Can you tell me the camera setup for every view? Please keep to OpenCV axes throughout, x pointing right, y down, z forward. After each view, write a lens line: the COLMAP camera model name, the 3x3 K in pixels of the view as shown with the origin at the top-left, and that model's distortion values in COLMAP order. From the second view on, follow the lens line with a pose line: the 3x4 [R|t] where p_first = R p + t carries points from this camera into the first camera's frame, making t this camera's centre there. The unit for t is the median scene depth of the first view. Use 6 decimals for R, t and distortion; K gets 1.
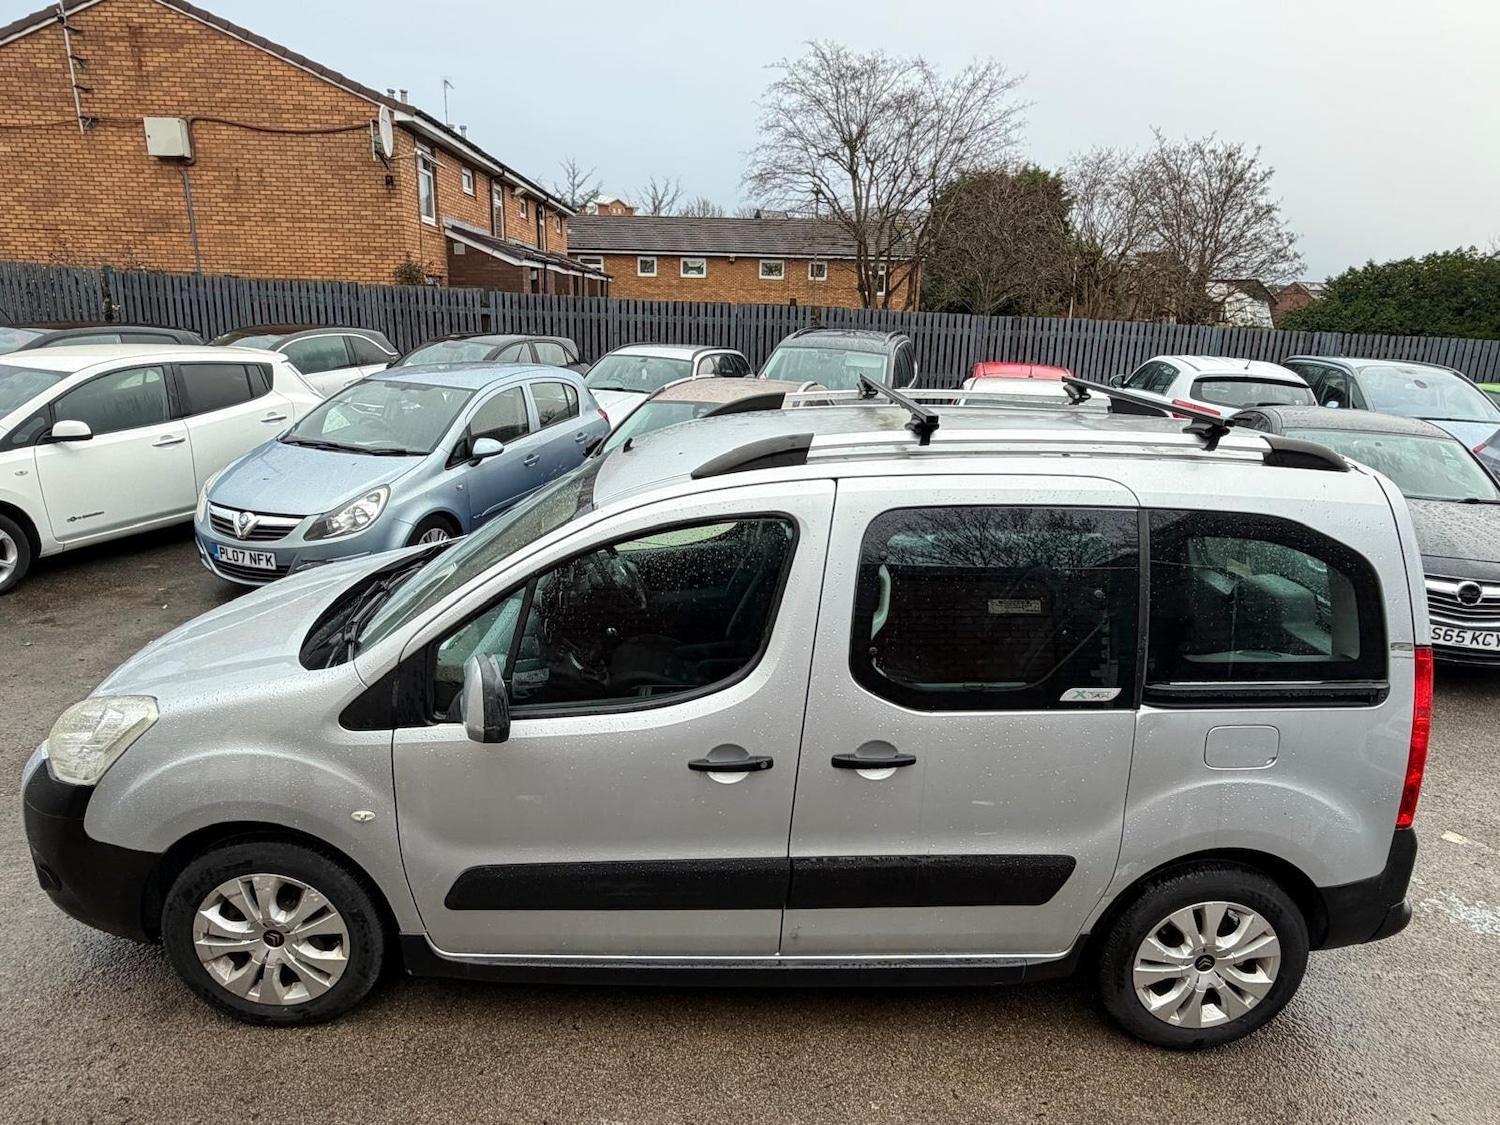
lens RADIAL K [[998.1, 0, 744.0], [0, 998.1, 569.3], [0, 0, 1]] dist [-0.002601, 0.001572]
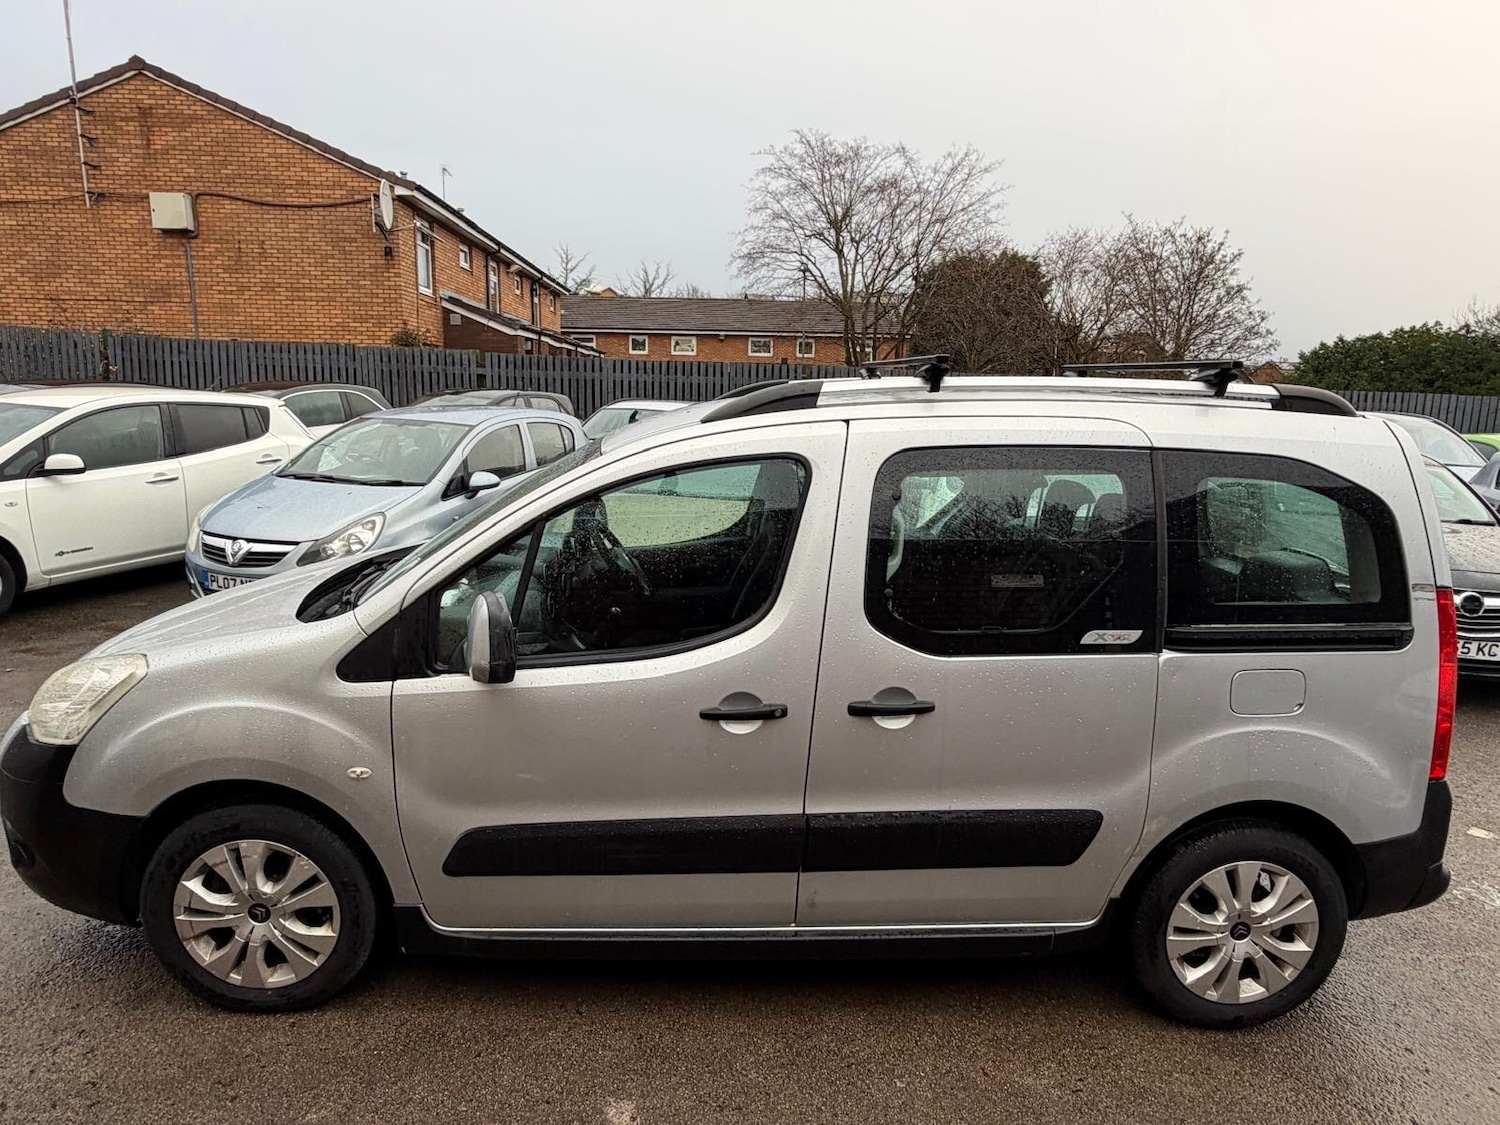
lens RADIAL K [[998.1, 0, 747.2], [0, 998.1, 564.1], [0, 0, 1]] dist [-0.002601, 0.001572]
pose [[0.999862, -0.008073, 0.014489, -0.020438], [0.009384, 0.995634, -0.092871, 0.128103], [-0.013676, 0.092994, 0.995573, 0.023551]]
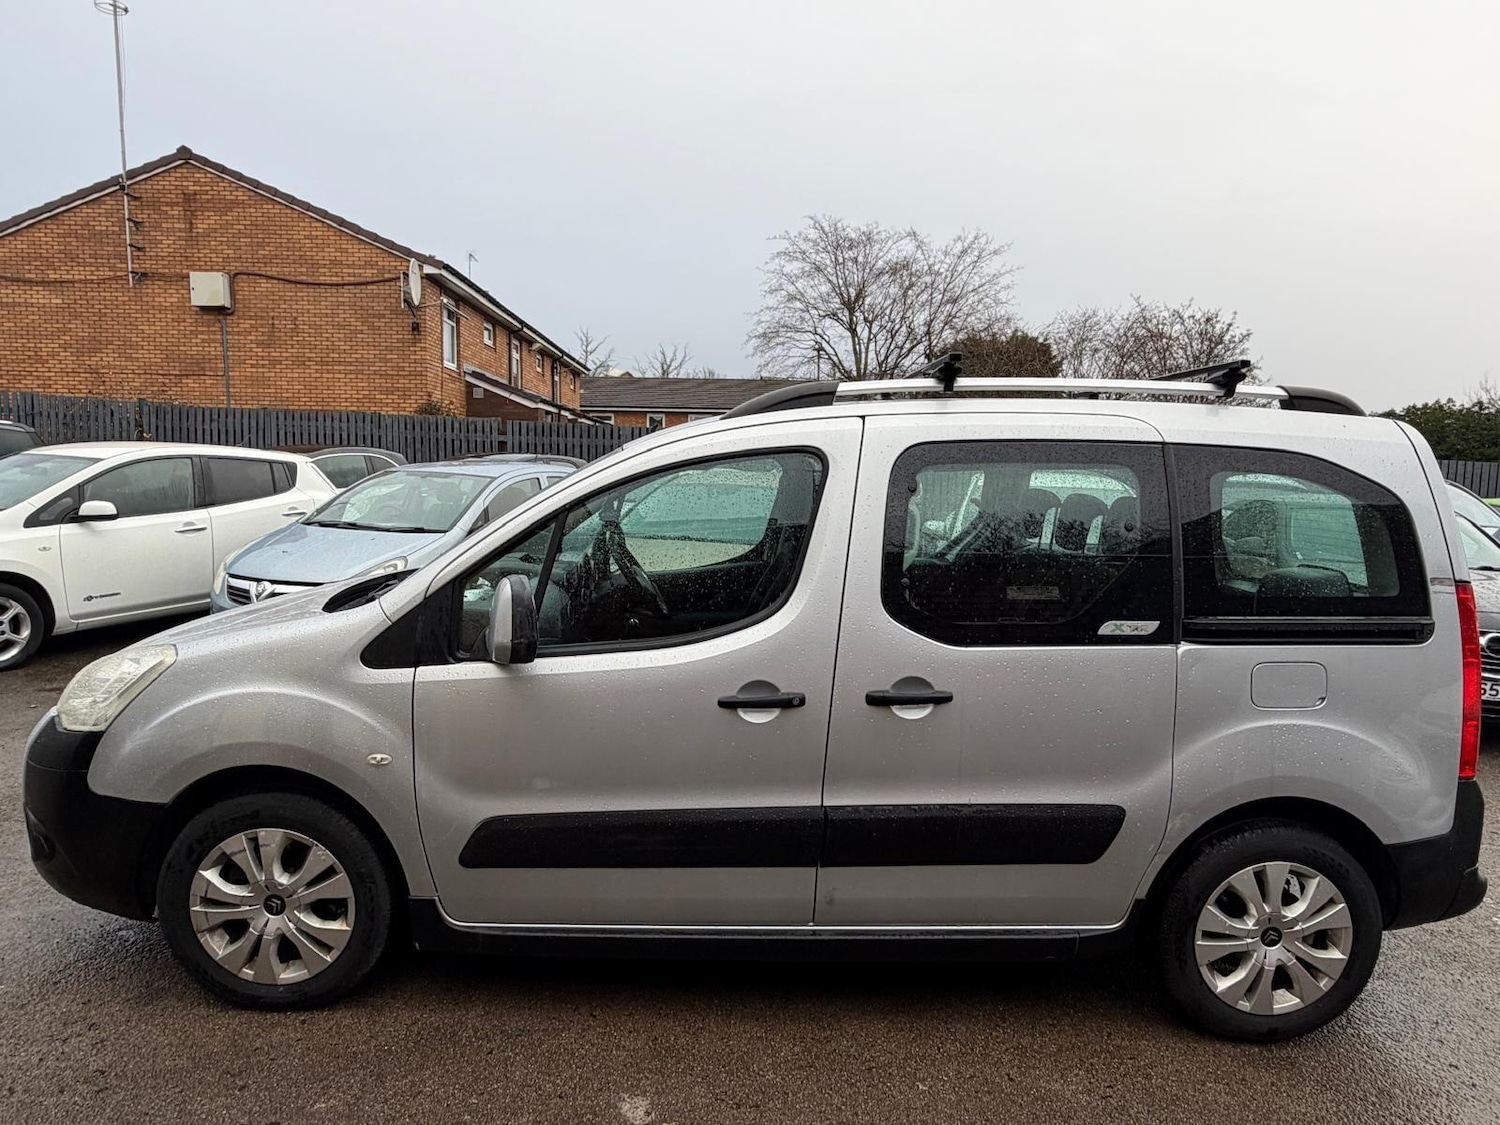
lens RADIAL K [[998.1, 0, 741.7], [0, 998.1, 565.5], [0, 0, 1]] dist [-0.002601, 0.001572]
pose [[0.999972, -0.005443, -0.005170, -0.024201], [0.004449, 0.984385, -0.175973, 0.213178], [0.006047, 0.175945, 0.984381, 0.021572]]
